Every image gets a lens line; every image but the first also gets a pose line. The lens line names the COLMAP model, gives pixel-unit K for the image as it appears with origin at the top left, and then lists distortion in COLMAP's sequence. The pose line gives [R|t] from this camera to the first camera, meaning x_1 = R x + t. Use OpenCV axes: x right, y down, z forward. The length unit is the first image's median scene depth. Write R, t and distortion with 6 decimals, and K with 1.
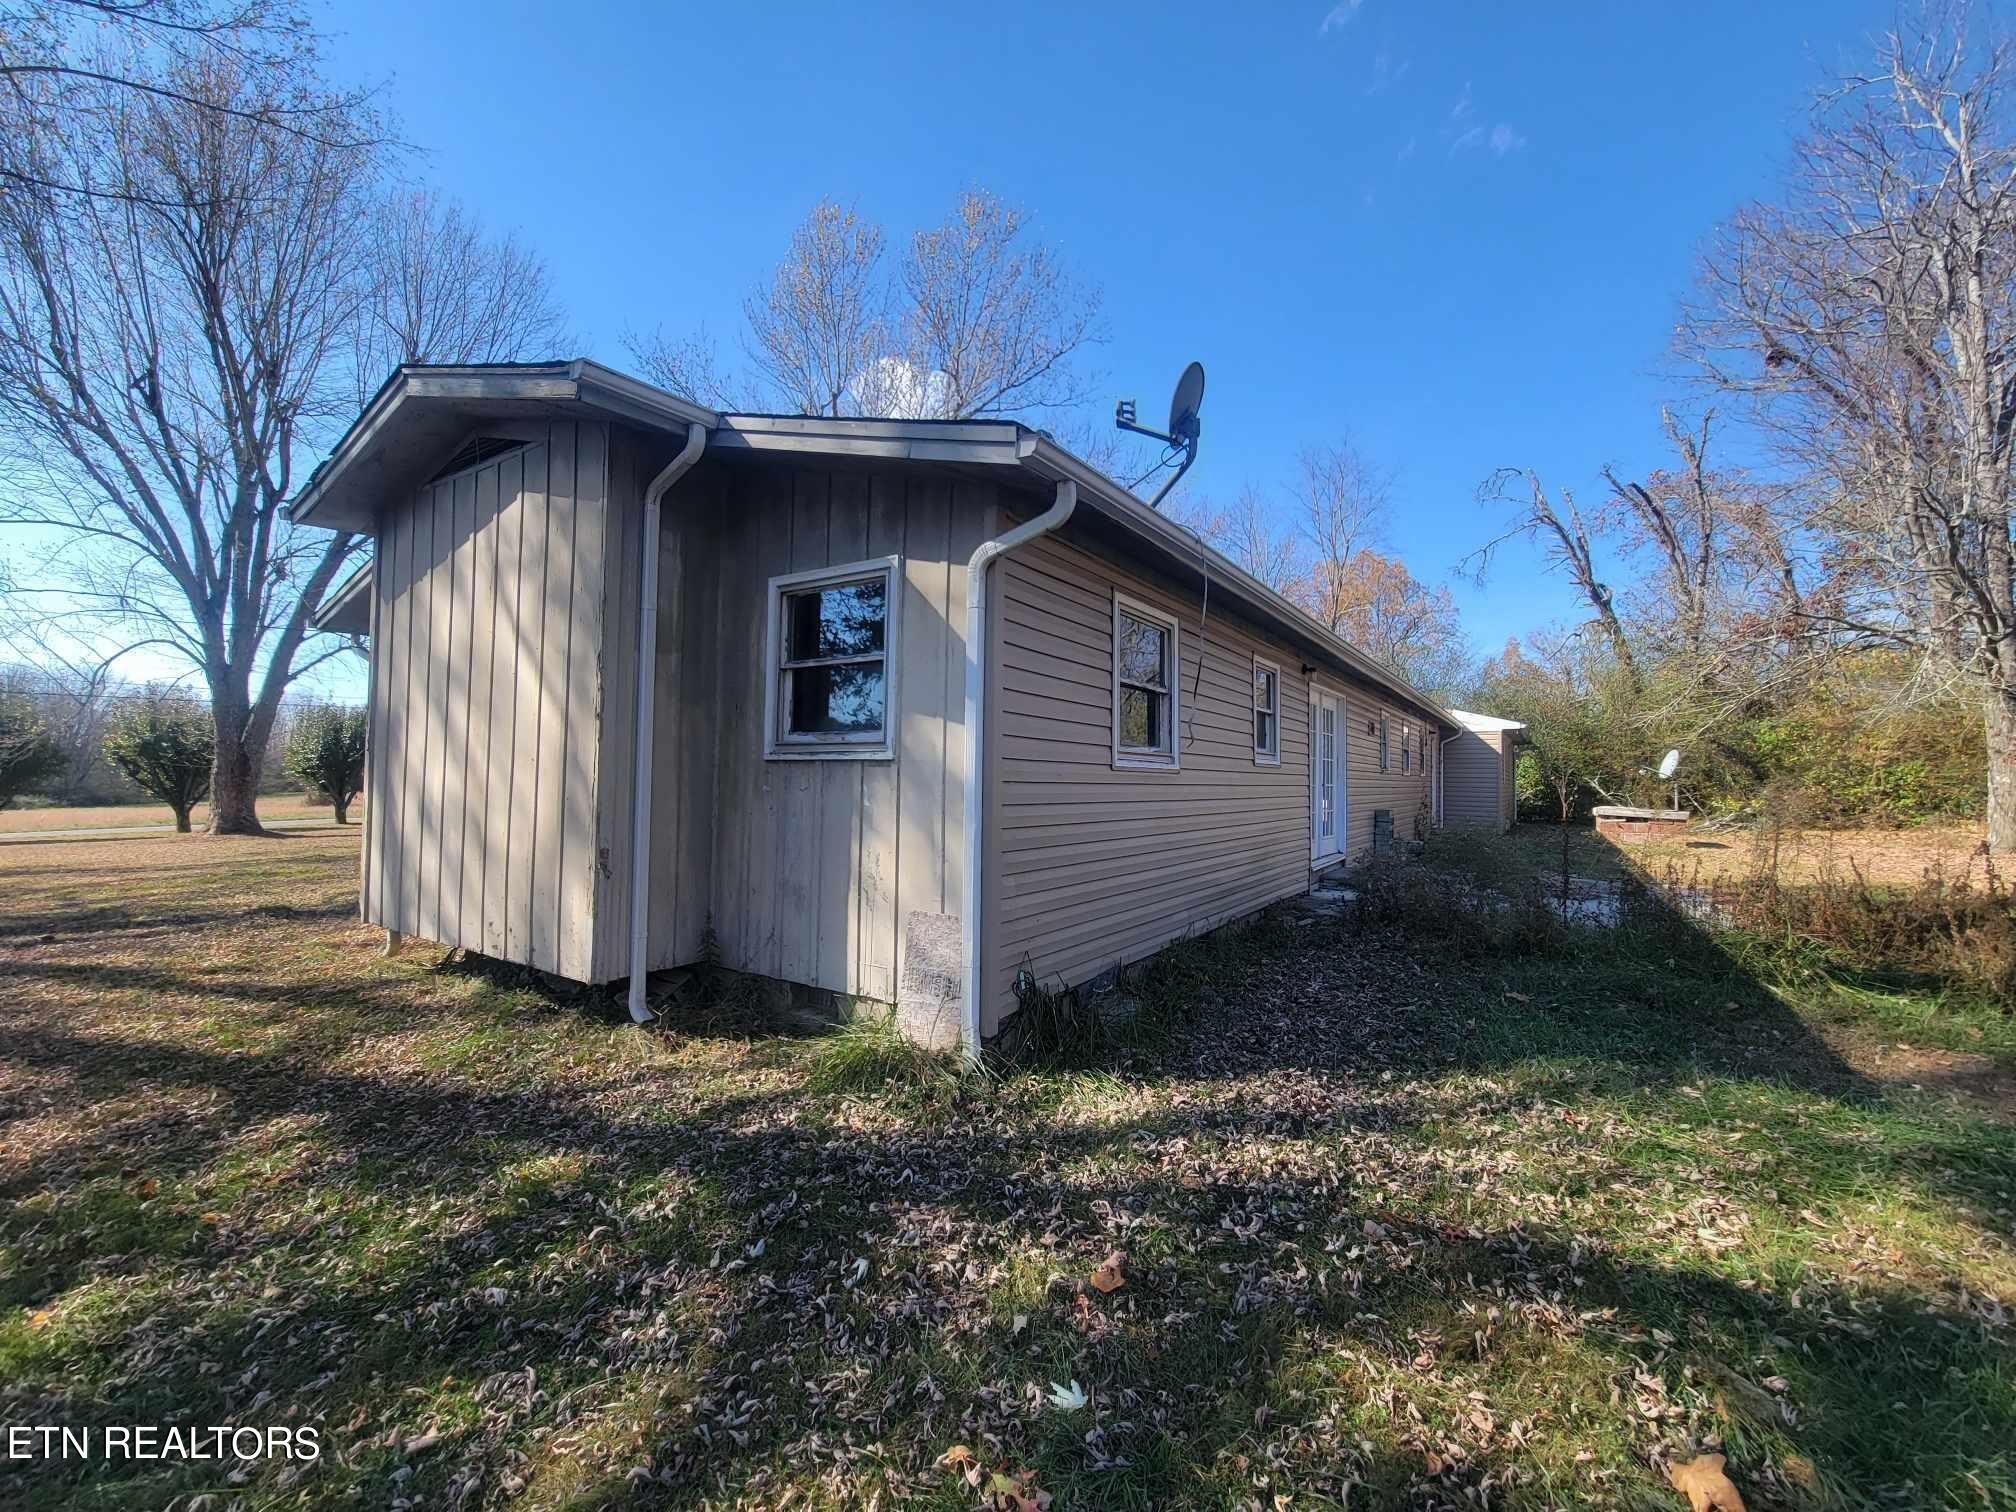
lens RADIAL K [[826.0, 0, 1008.0], [0, 826.0, 756.0], [0, 0, 1]] dist [-0.014080, 0.002594]
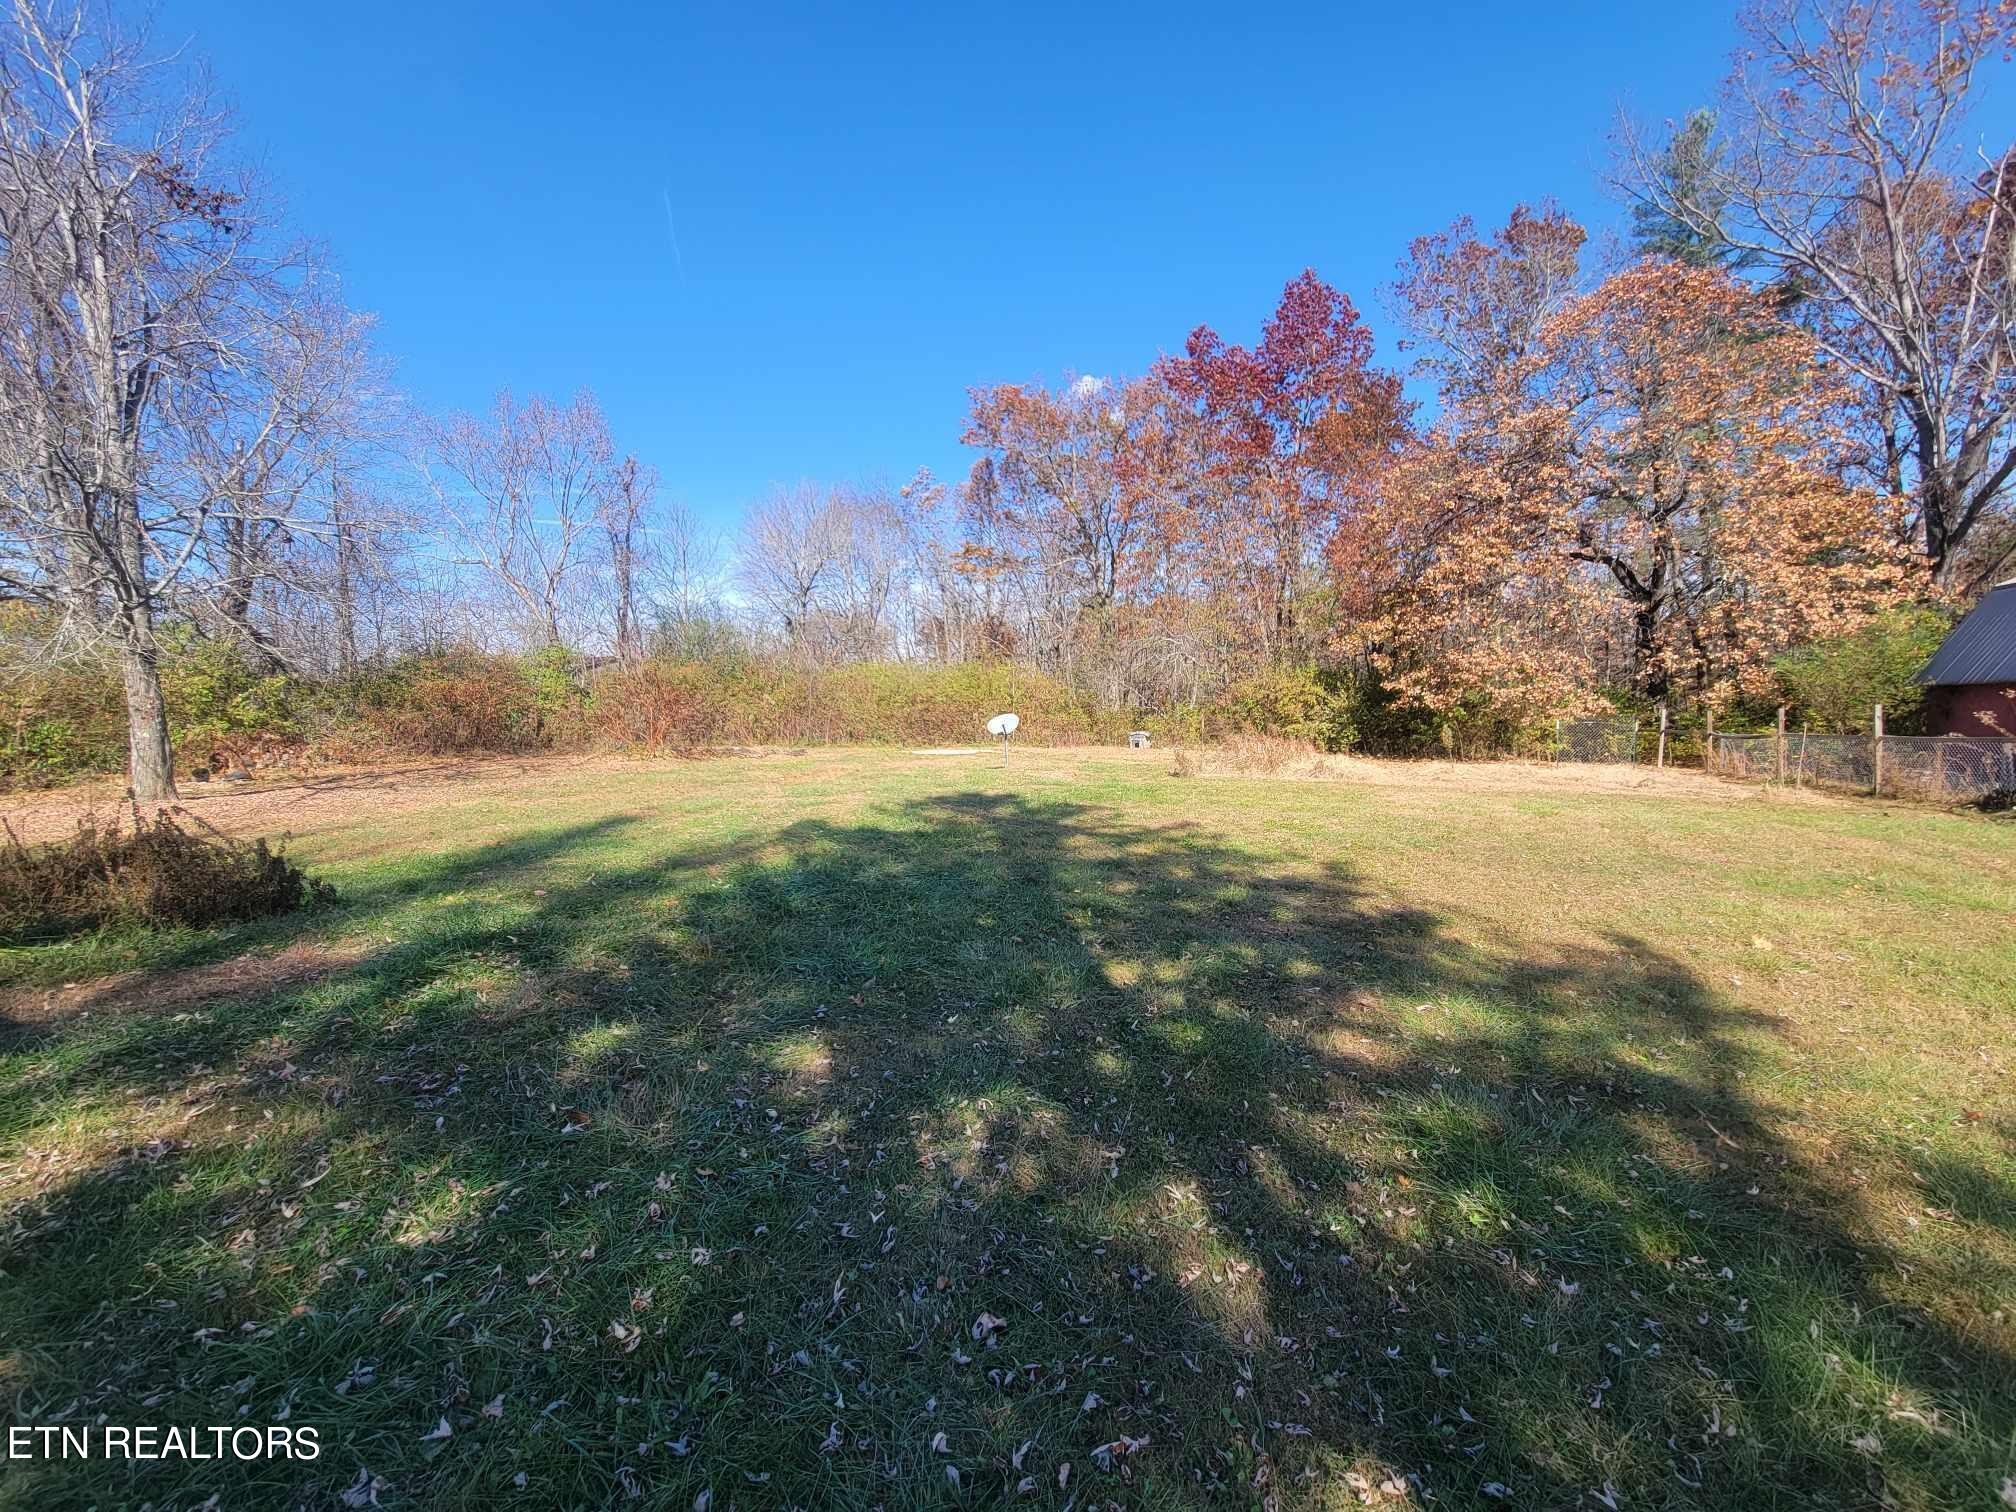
lens RADIAL K [[824.9, 0, 1001.5], [0, 824.9, 746.0], [0, 0, 1]] dist [-0.000790, -0.002516]
pose [[-0.121908, -0.041520, 0.991673, -0.026491], [0.003229, 0.999103, 0.042228, 0.000044], [-0.992536, 0.008350, -0.121665, -0.021892]]
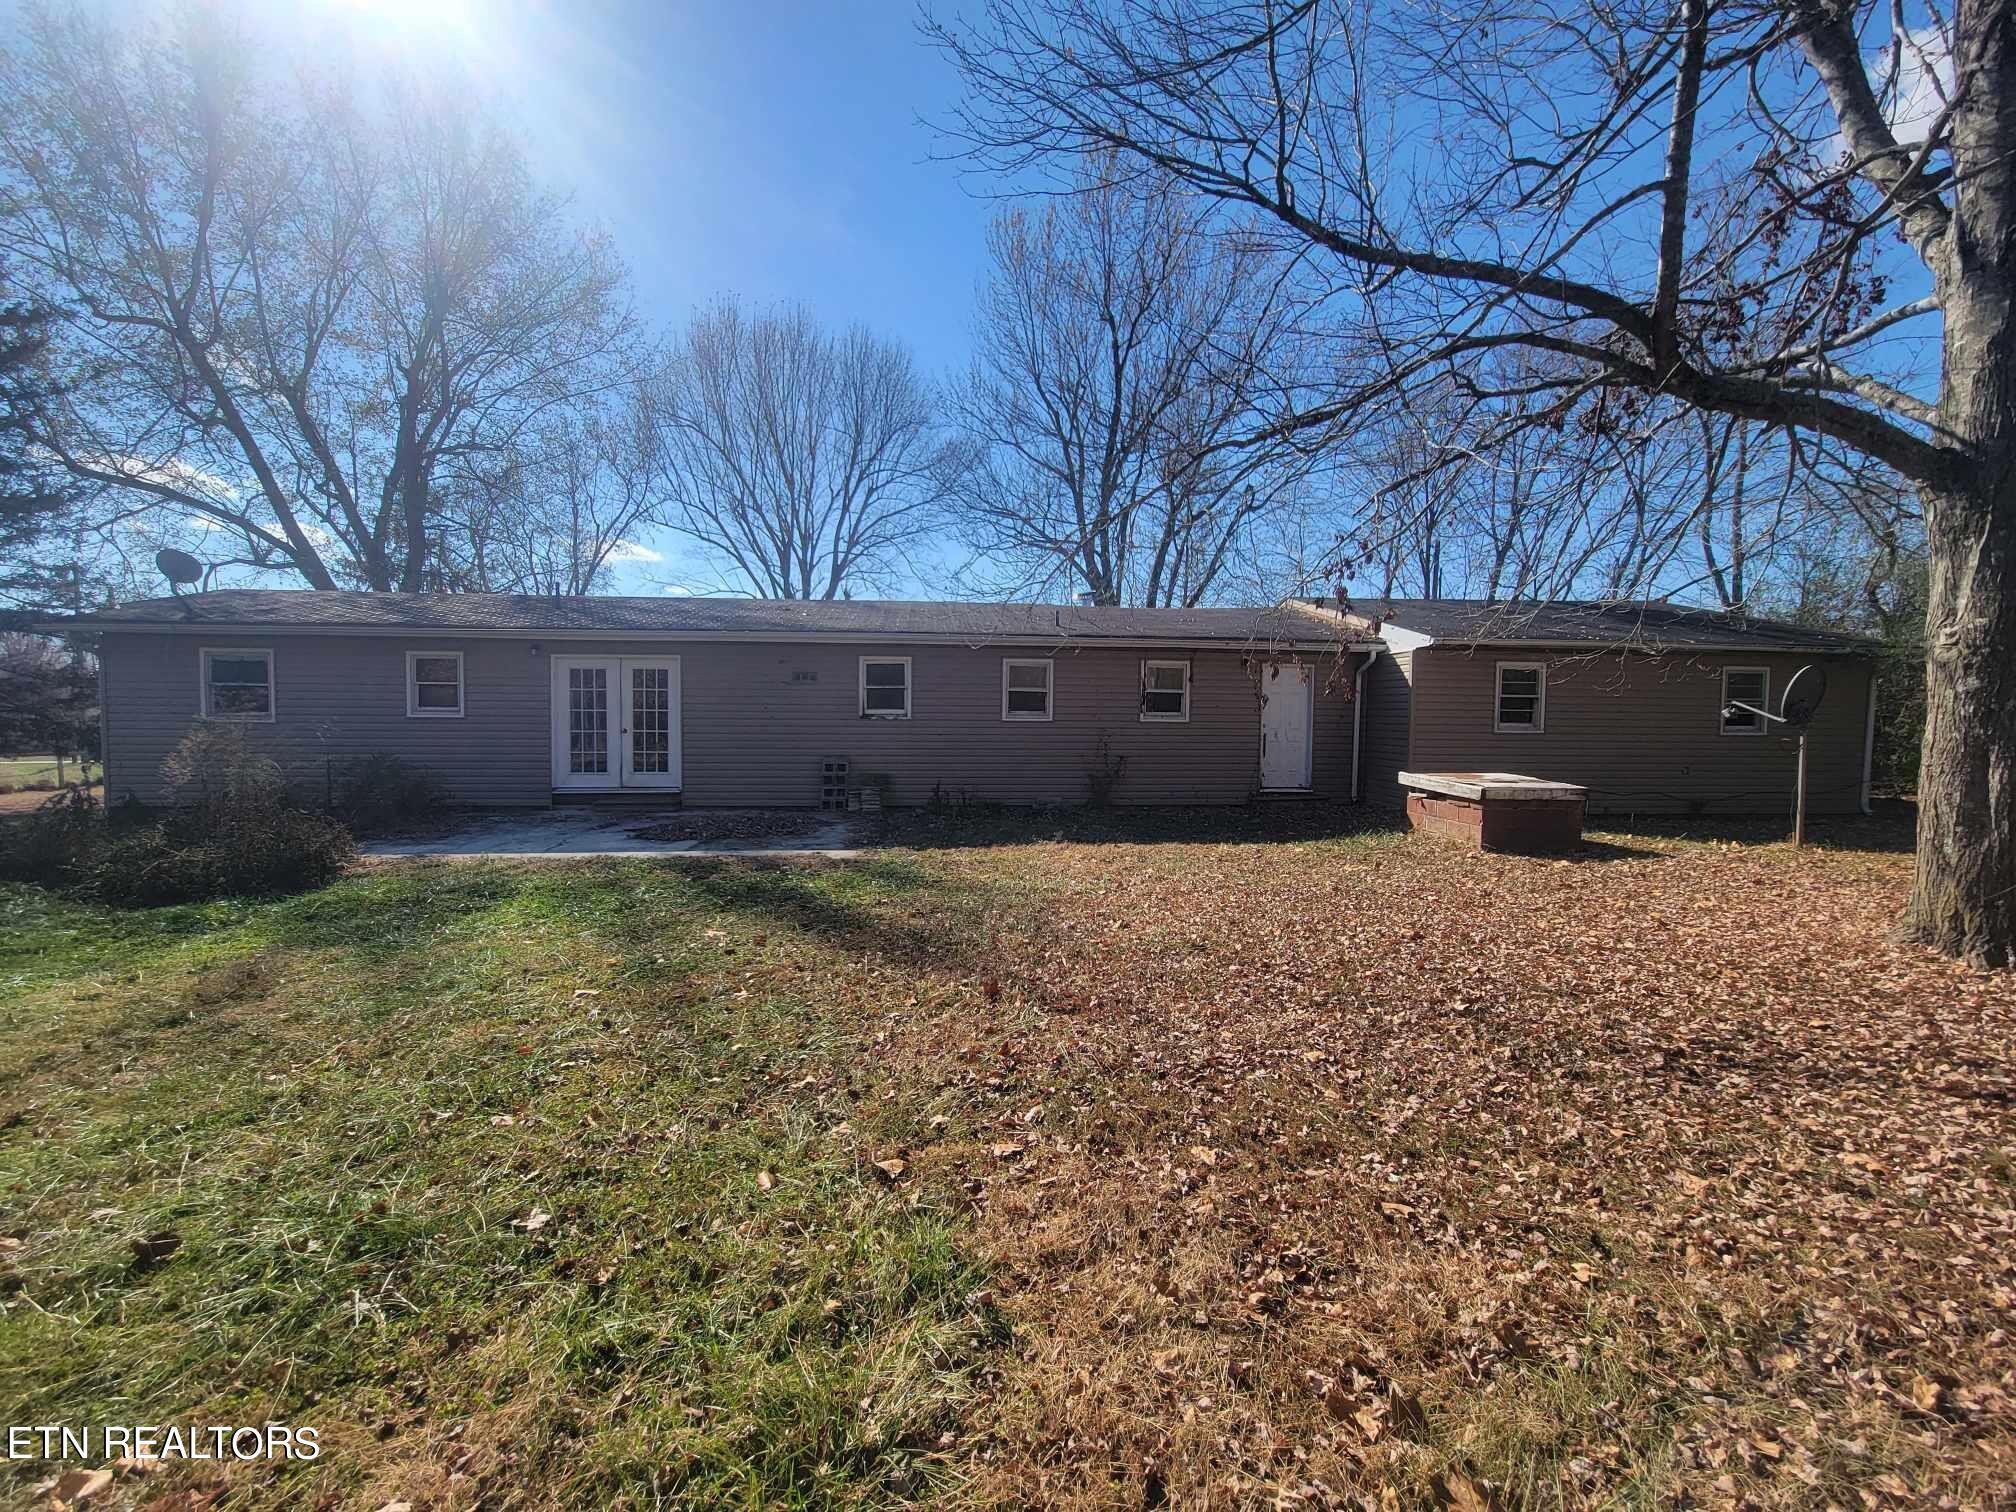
lens RADIAL K [[823.9, 0, 1005.7], [0, 823.9, 746.4], [0, 0, 1]] dist [-0.001139, -0.000024]
pose [[0.625582, 0.019288, -0.779920, 1.344744], [0.023384, 0.998782, 0.043457, 0.013149], [0.779808, -0.045424, 0.624369, 0.519154]]
